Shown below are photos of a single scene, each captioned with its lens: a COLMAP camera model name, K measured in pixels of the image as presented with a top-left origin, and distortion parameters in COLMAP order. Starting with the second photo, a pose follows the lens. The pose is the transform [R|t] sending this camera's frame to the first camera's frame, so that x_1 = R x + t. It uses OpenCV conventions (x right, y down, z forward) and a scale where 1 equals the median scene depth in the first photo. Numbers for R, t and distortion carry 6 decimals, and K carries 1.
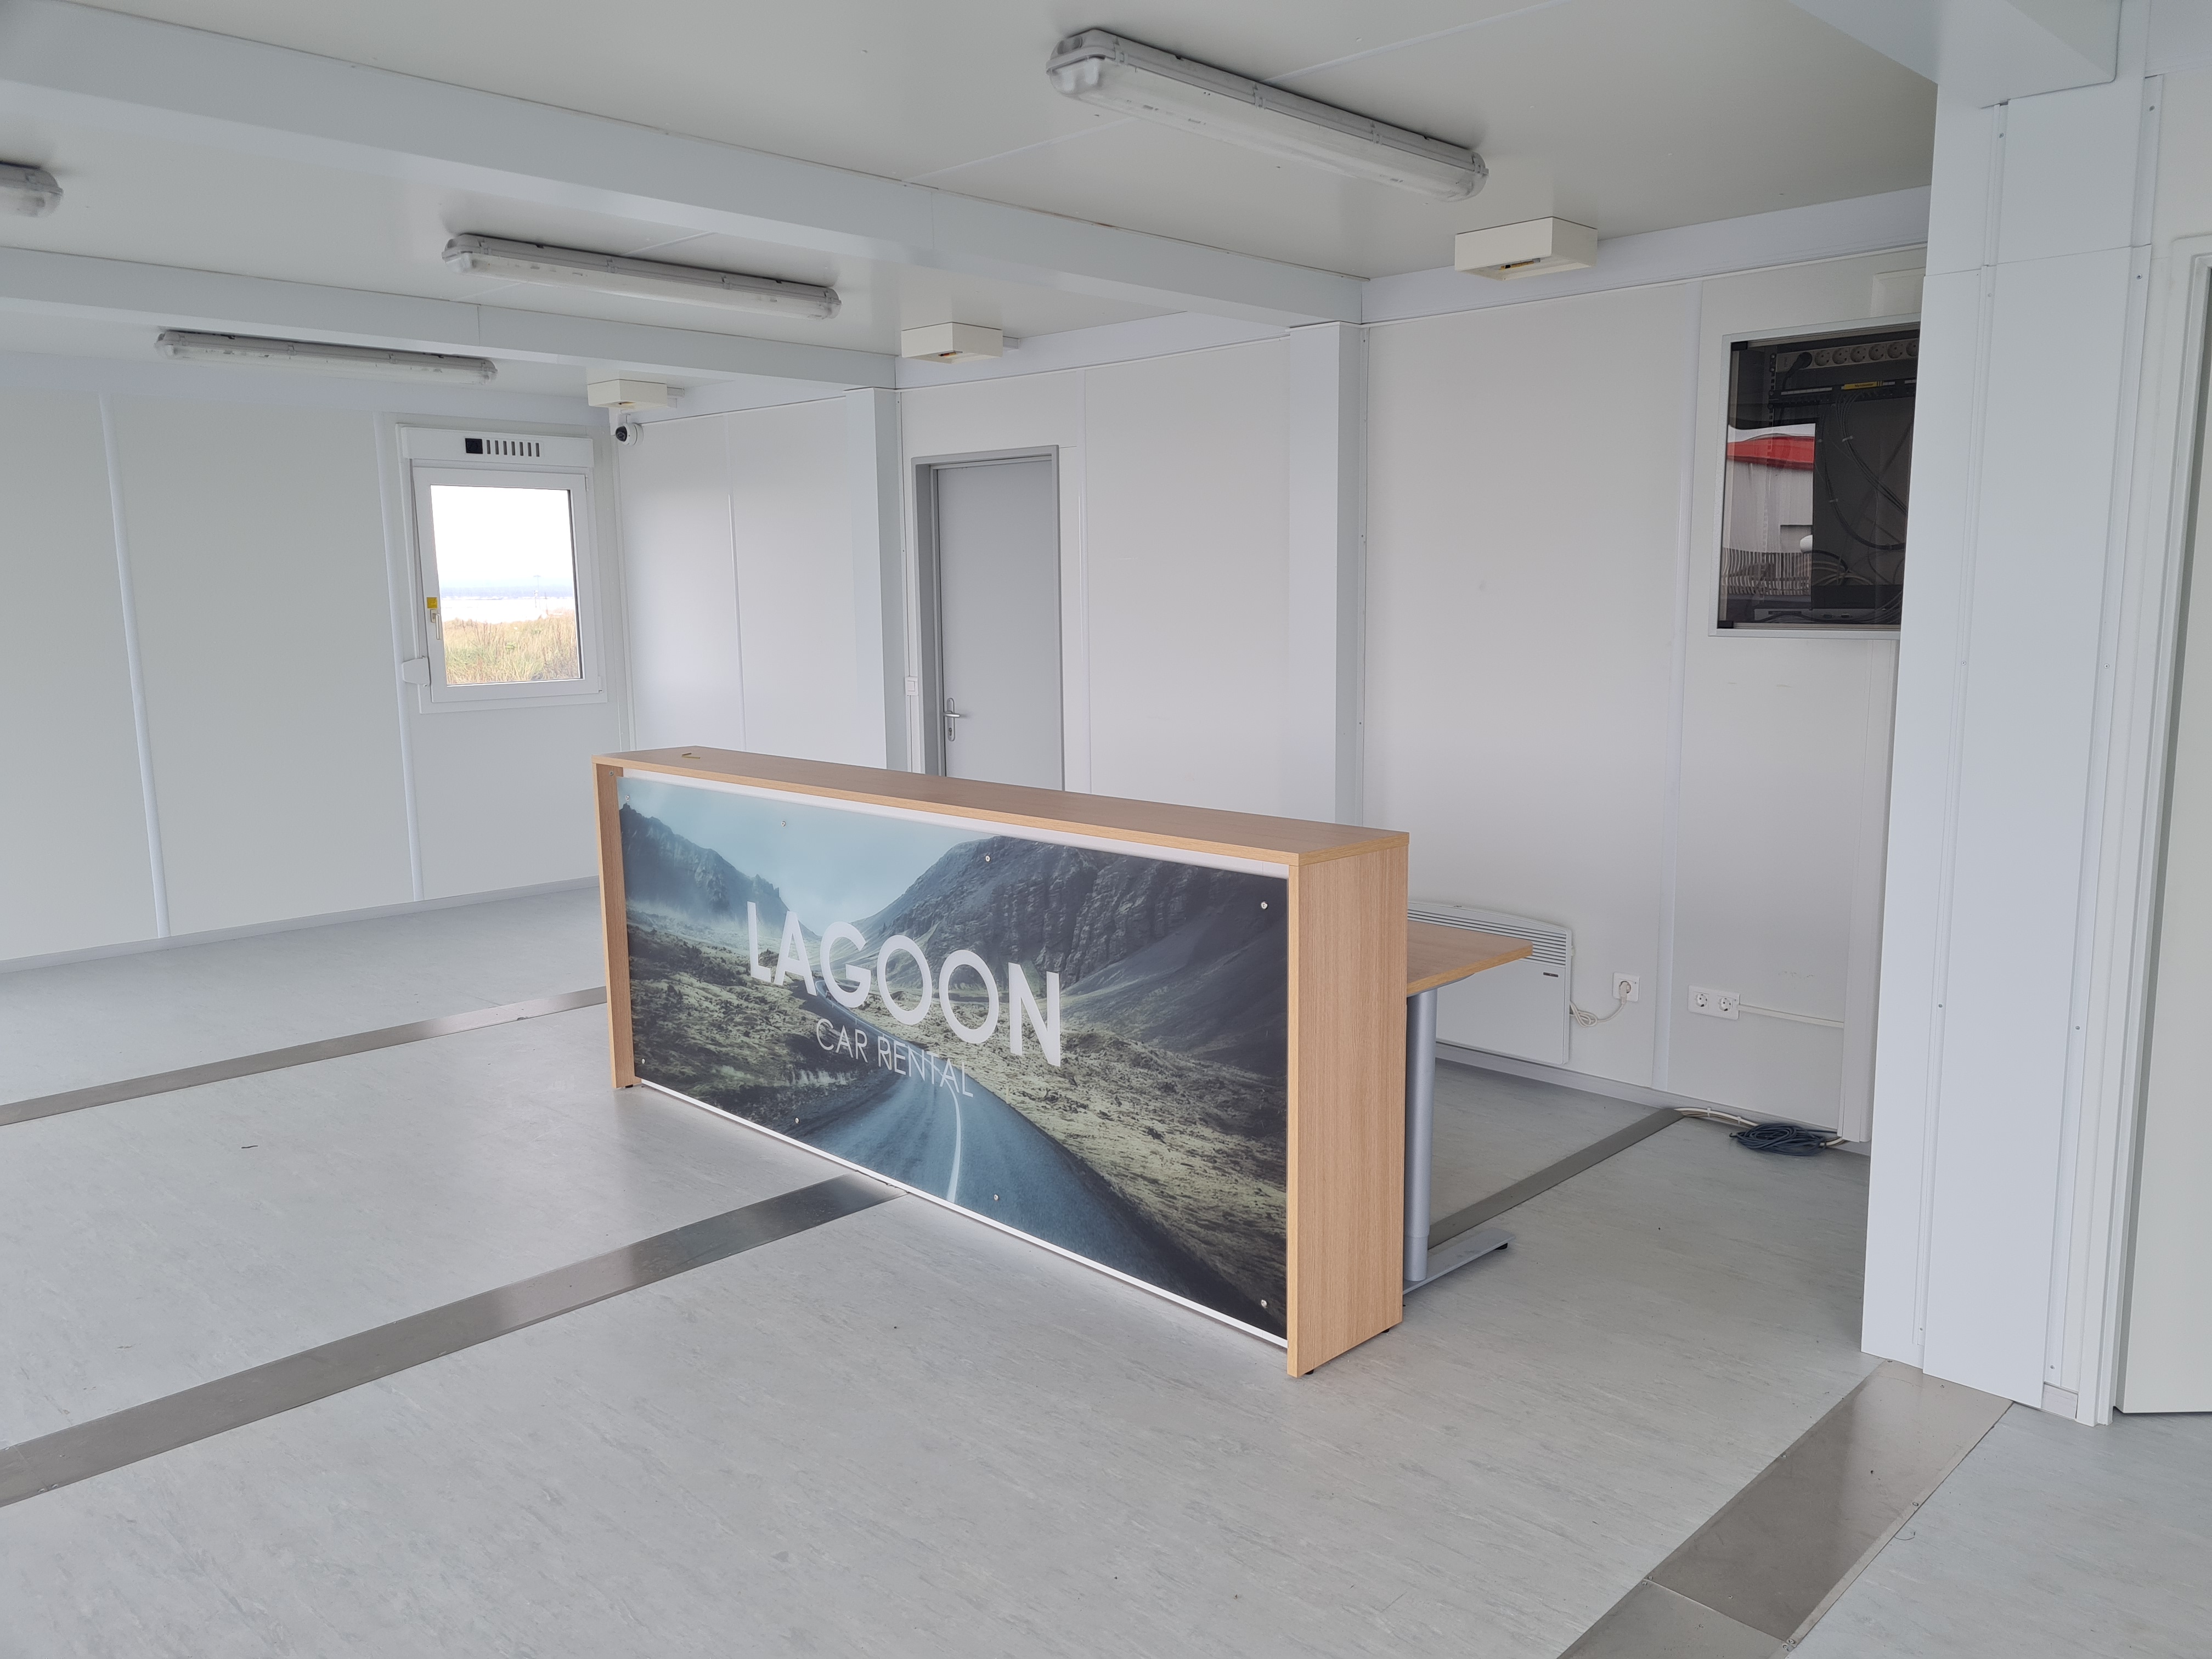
lens RADIAL K [[1668.2, 0, 1161.0], [0, 1668.2, 856.6], [0, 0, 1]] dist [0.021775, -0.003260]
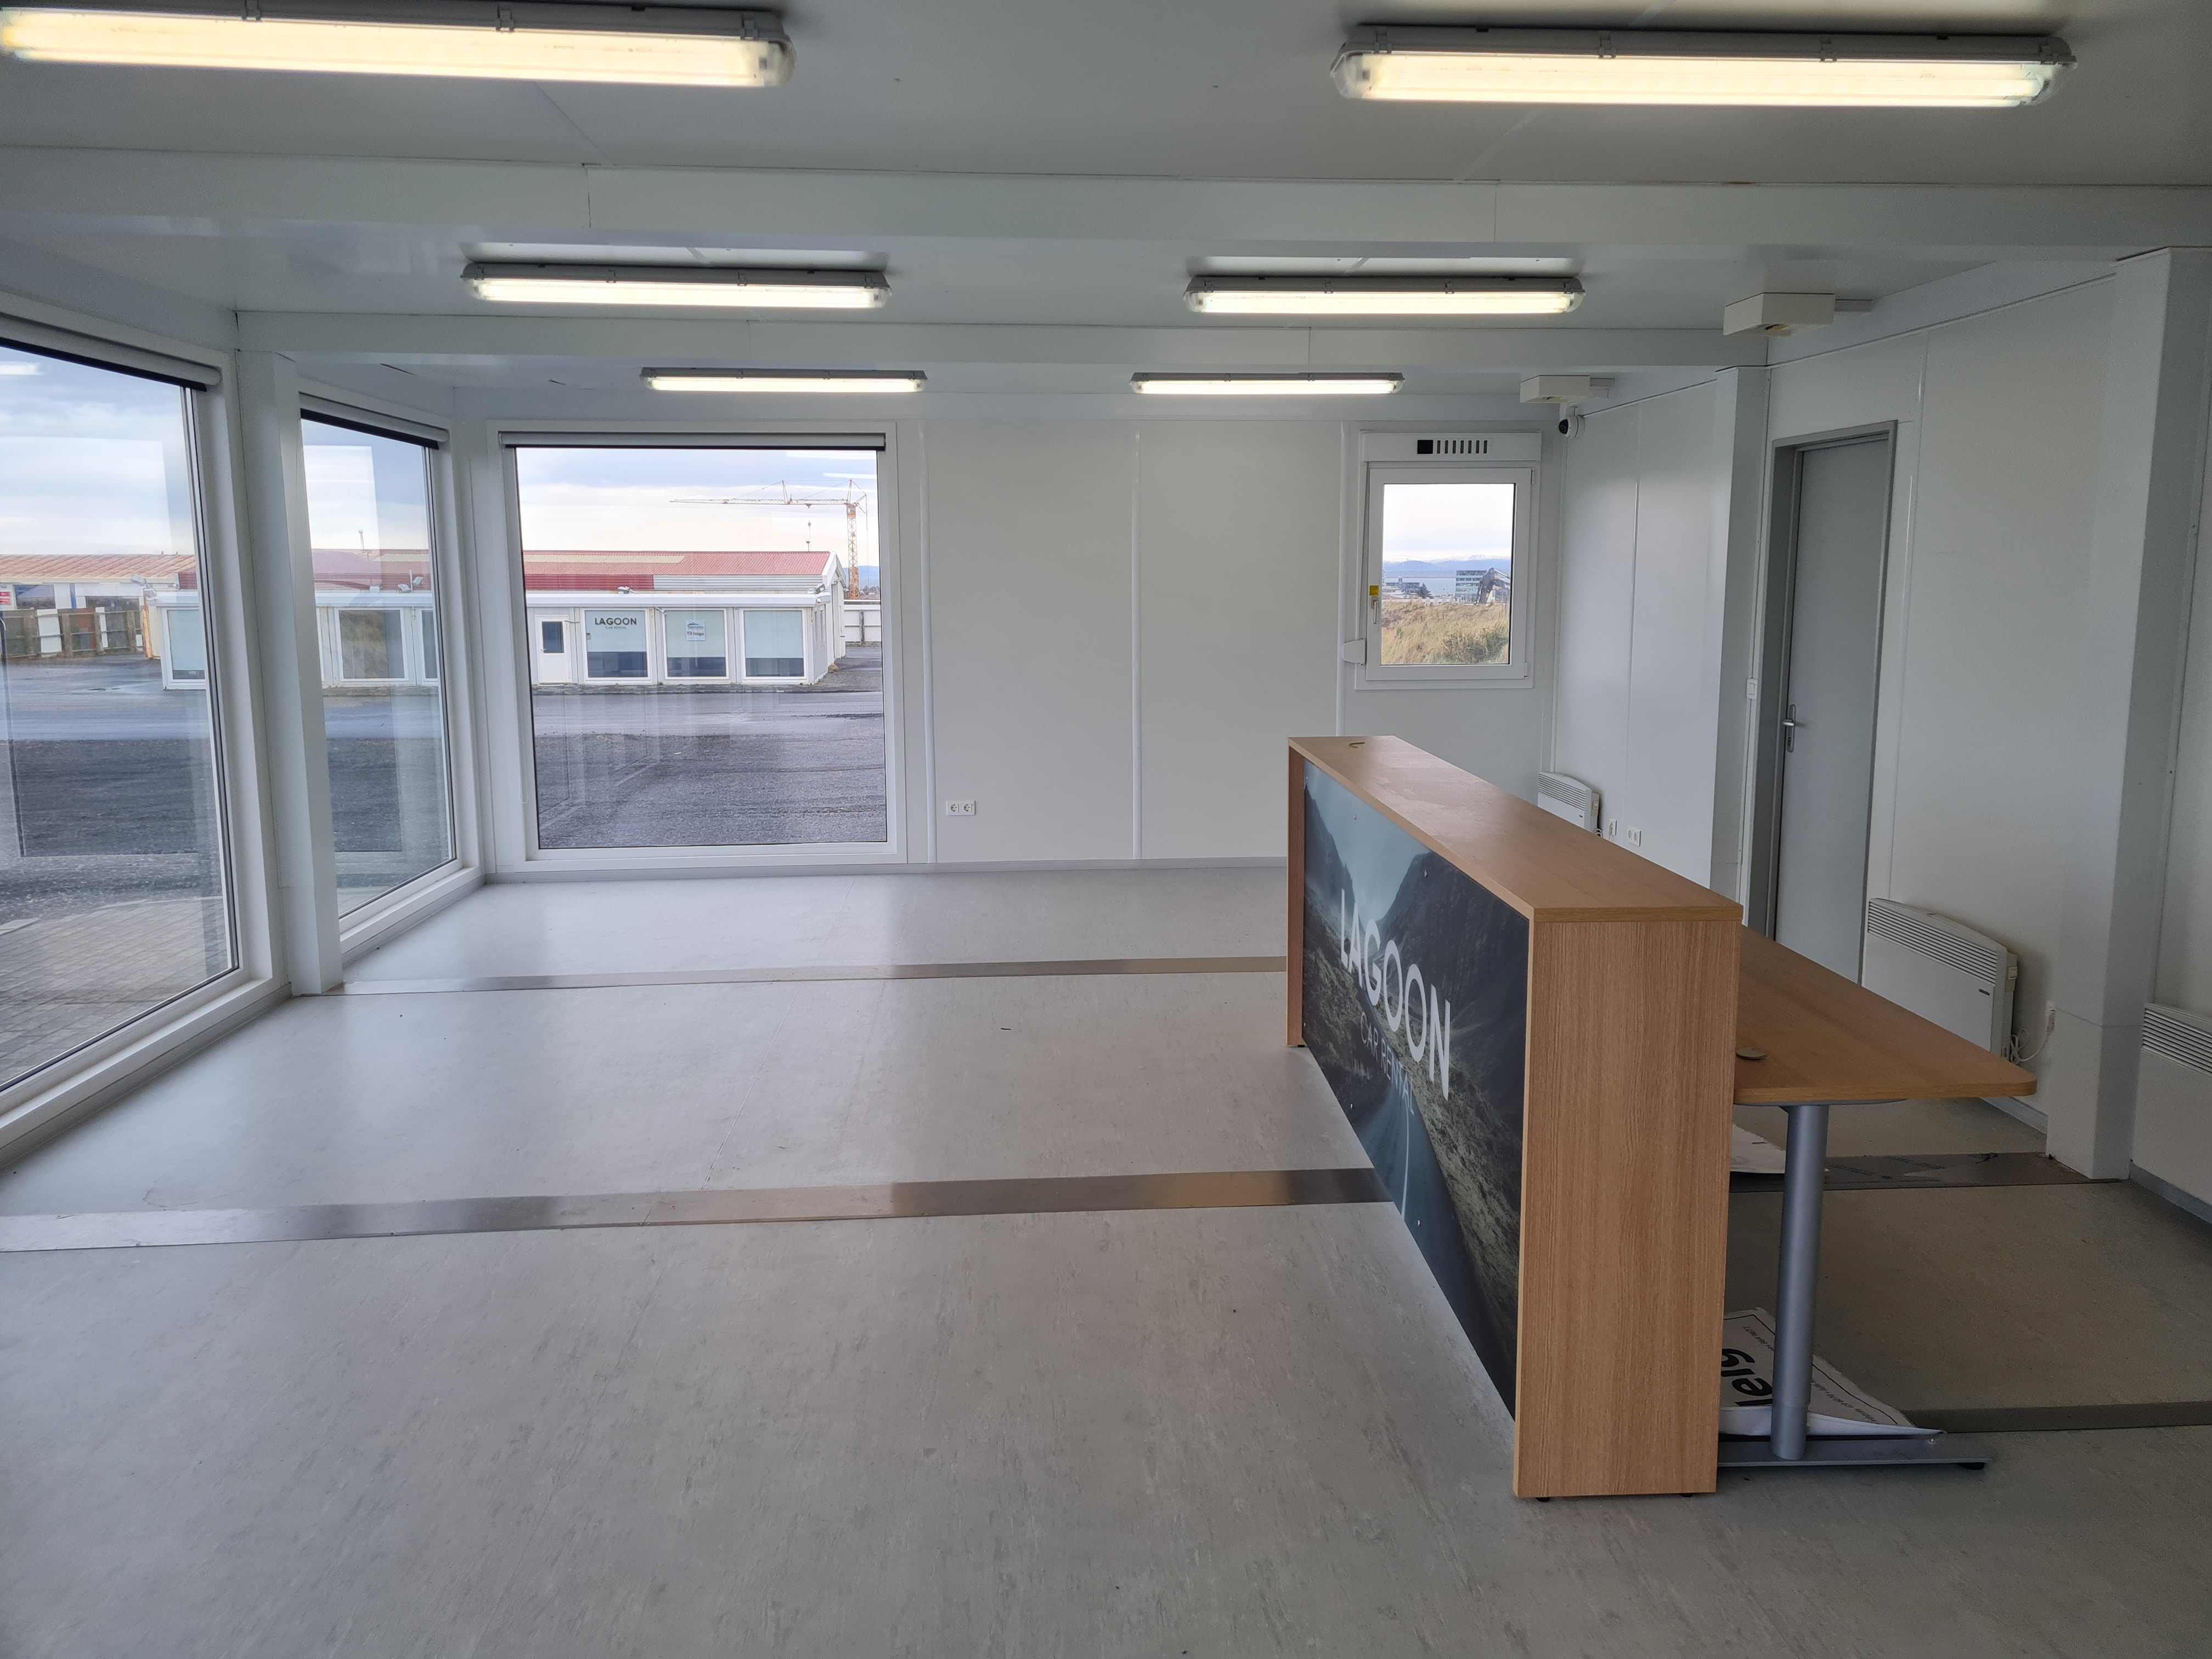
lens RADIAL K [[1668.2, 0, 1112.7], [0, 1668.2, 826.1], [0, 0, 1]] dist [0.021775, -0.003260]
pose [[0.730352, 0.109575, -0.674225, 0.356332], [-0.111780, 0.992916, 0.040284, -0.039036], [0.673863, 0.045944, 0.737426, 0.136460]]
